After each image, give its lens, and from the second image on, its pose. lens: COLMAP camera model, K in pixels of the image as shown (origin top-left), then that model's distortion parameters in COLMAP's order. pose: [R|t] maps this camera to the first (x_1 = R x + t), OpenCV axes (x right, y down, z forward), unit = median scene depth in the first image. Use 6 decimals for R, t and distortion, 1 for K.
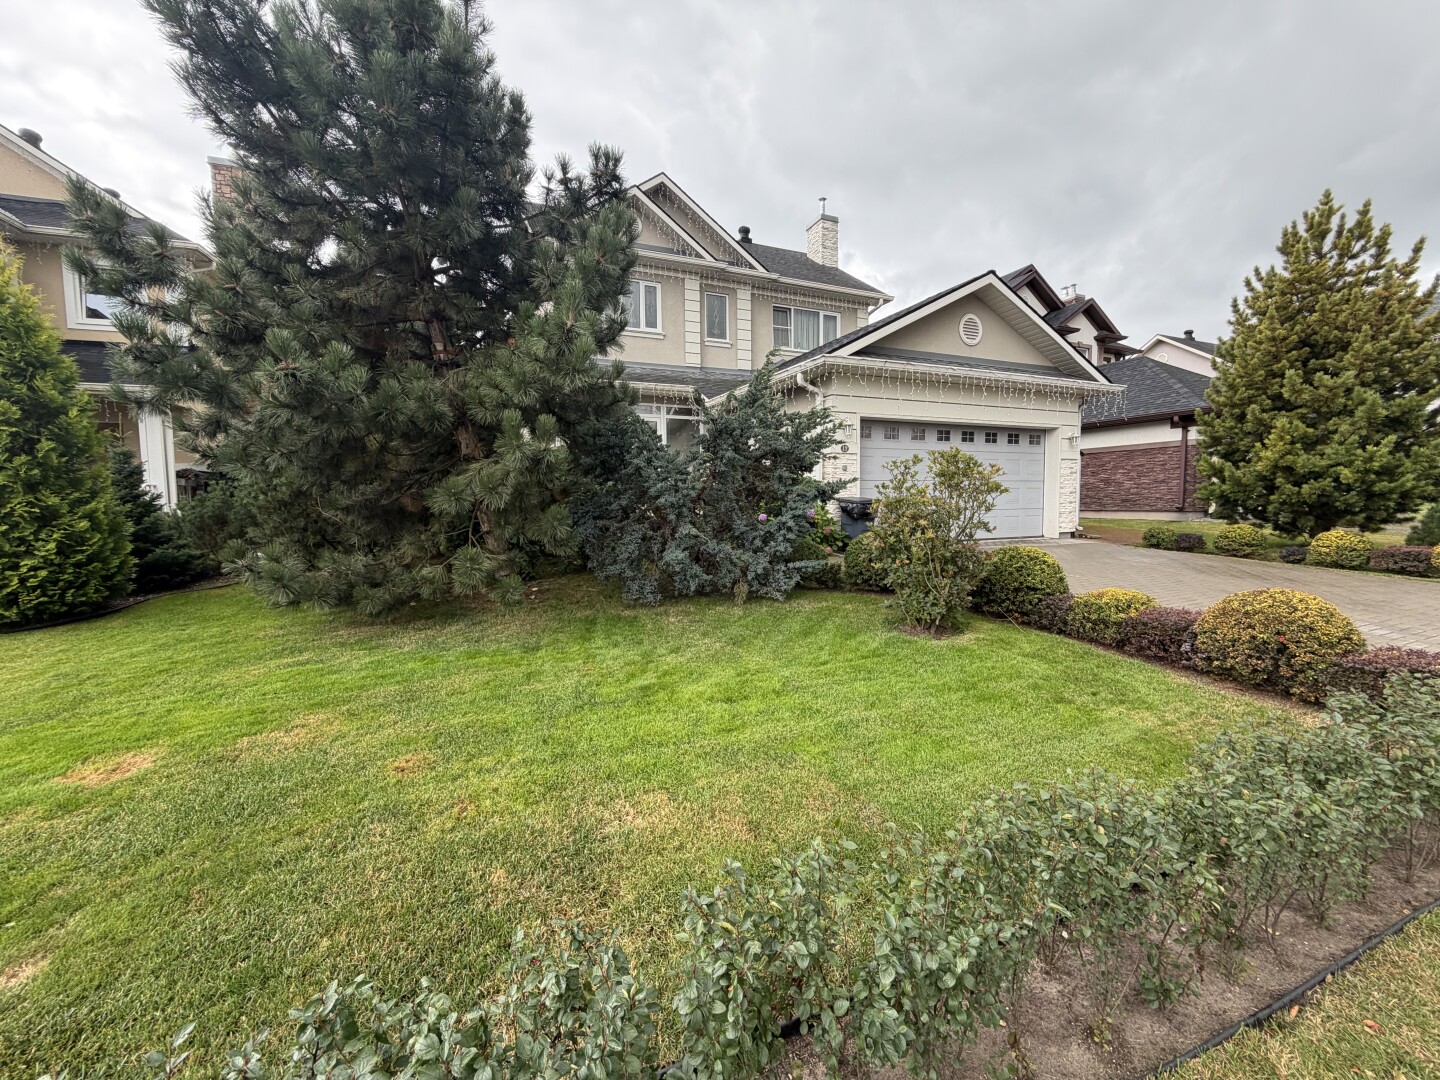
lens RADIAL K [[572.7, 0, 715.2], [0, 572.7, 541.7], [0, 0, 1]] dist [-0.001083, 0.000688]
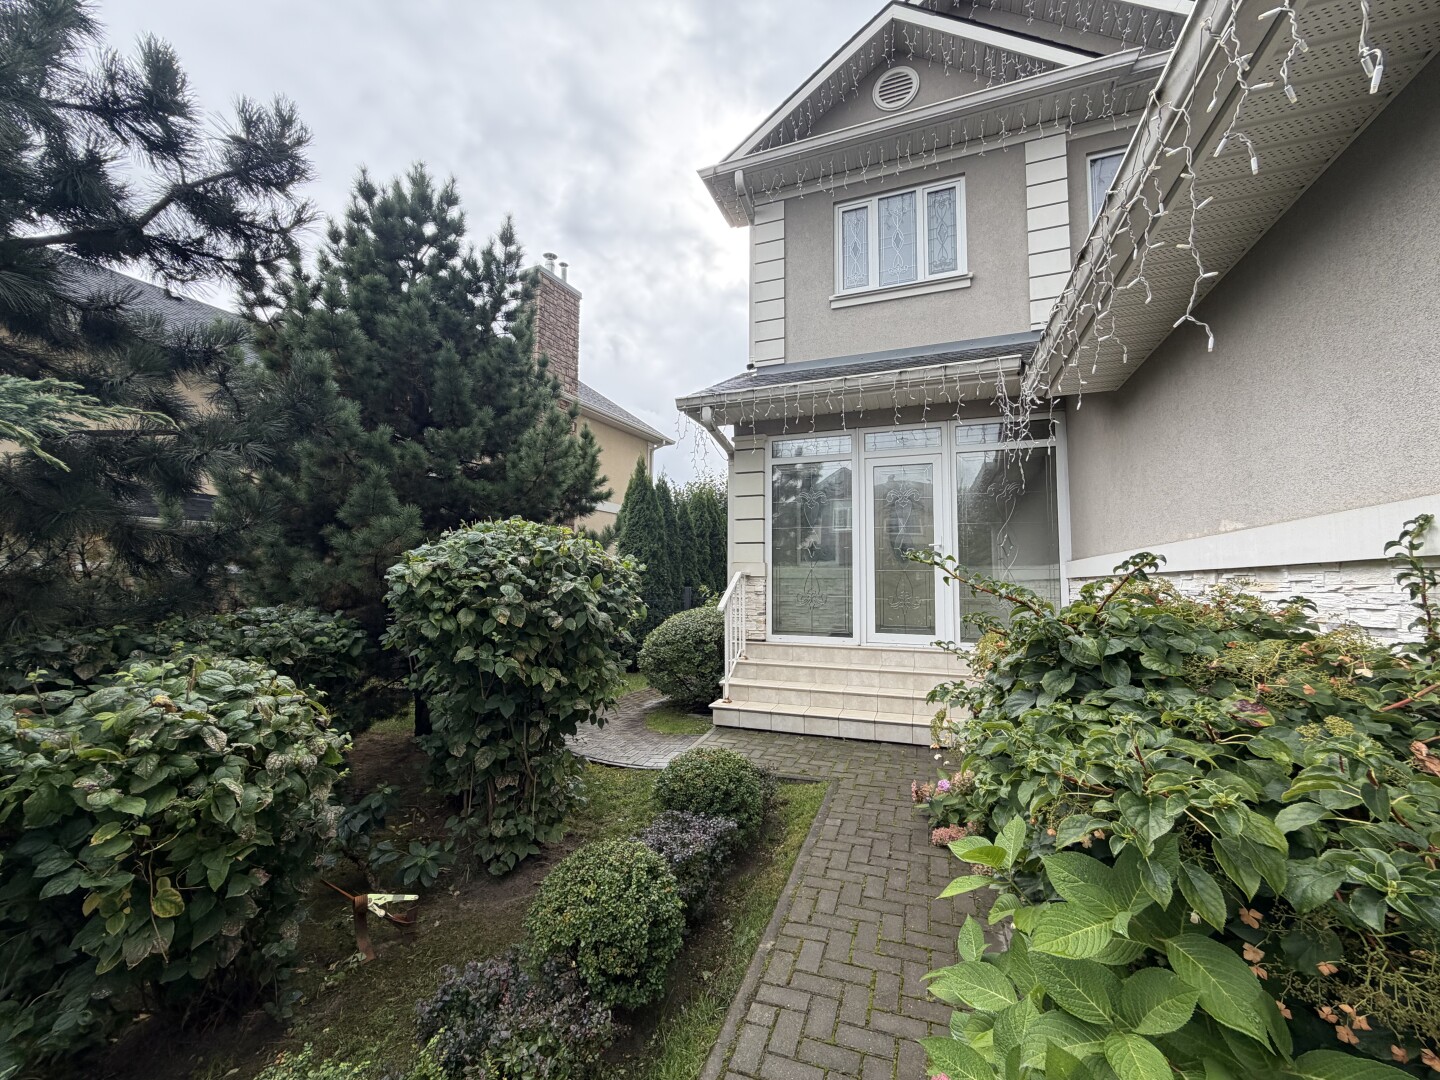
lens RADIAL K [[572.7, 0, 715.2], [0, 572.7, 541.7], [0, 0, 1]] dist [-0.001083, 0.000688]
pose [[0.722843, -0.035761, -0.690086, 0.106643], [-0.064456, 0.990817, -0.118861, -0.134977], [0.688000, 0.130398, 0.713900, 0.874494]]
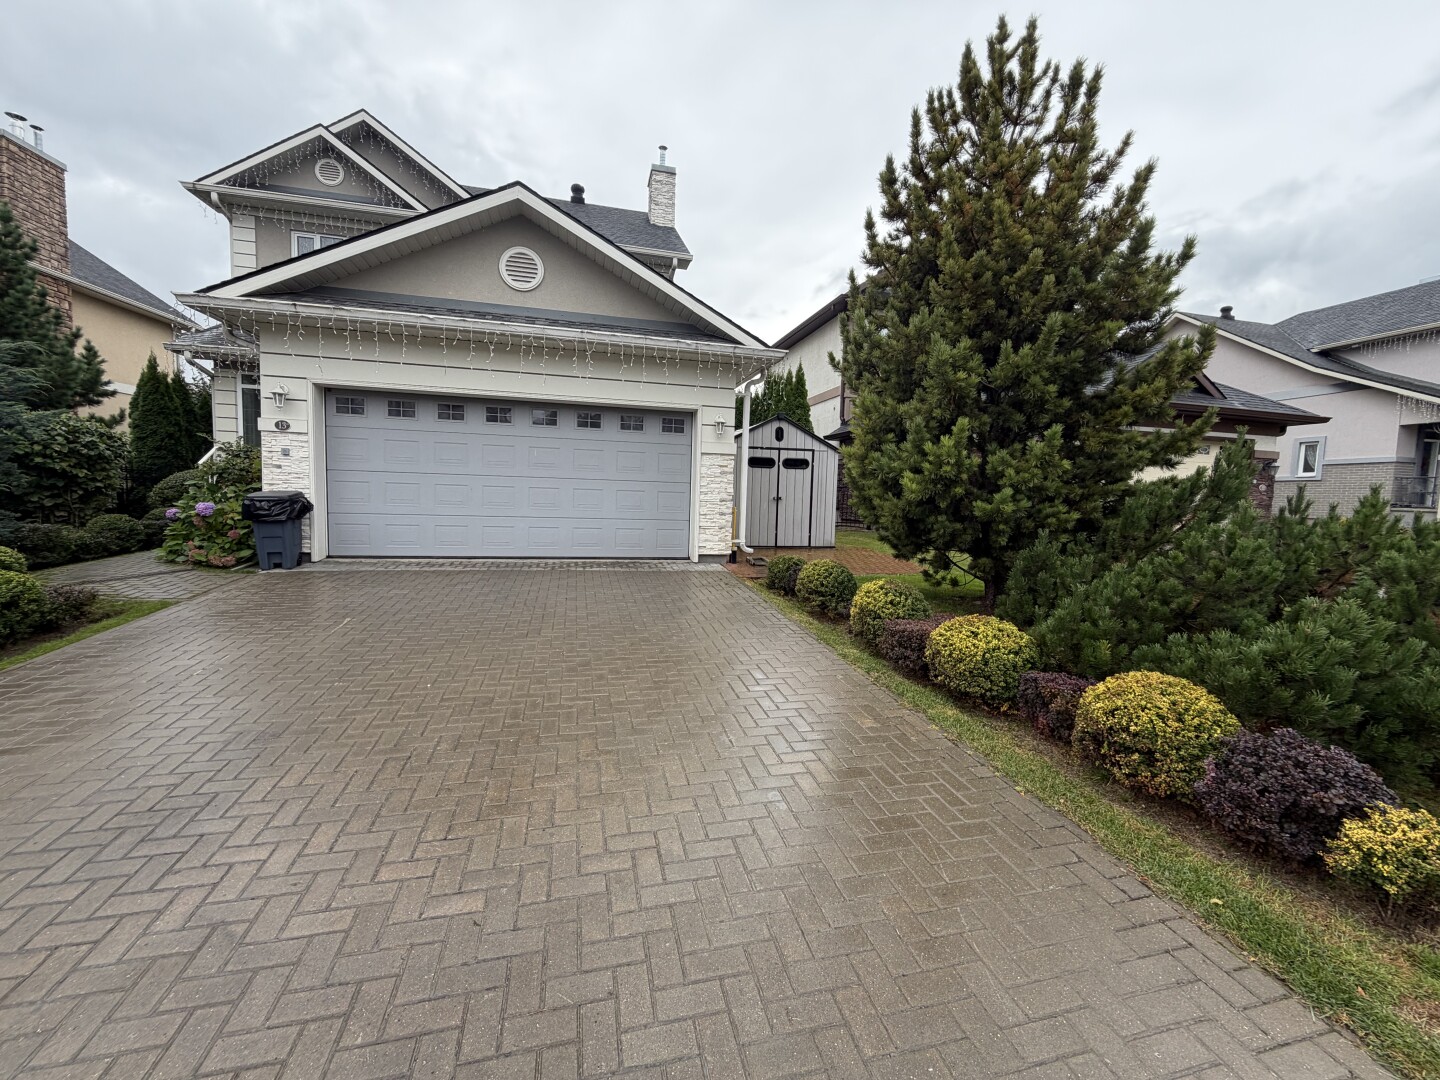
lens RADIAL K [[572.7, 0, 715.2], [0, 572.7, 541.7], [0, 0, 1]] dist [-0.001083, 0.000688]
pose [[0.985670, 0.054358, -0.159687, 0.898436], [-0.053743, 0.998521, 0.008168, -0.048004], [0.159895, 0.000531, 0.987134, 0.351914]]
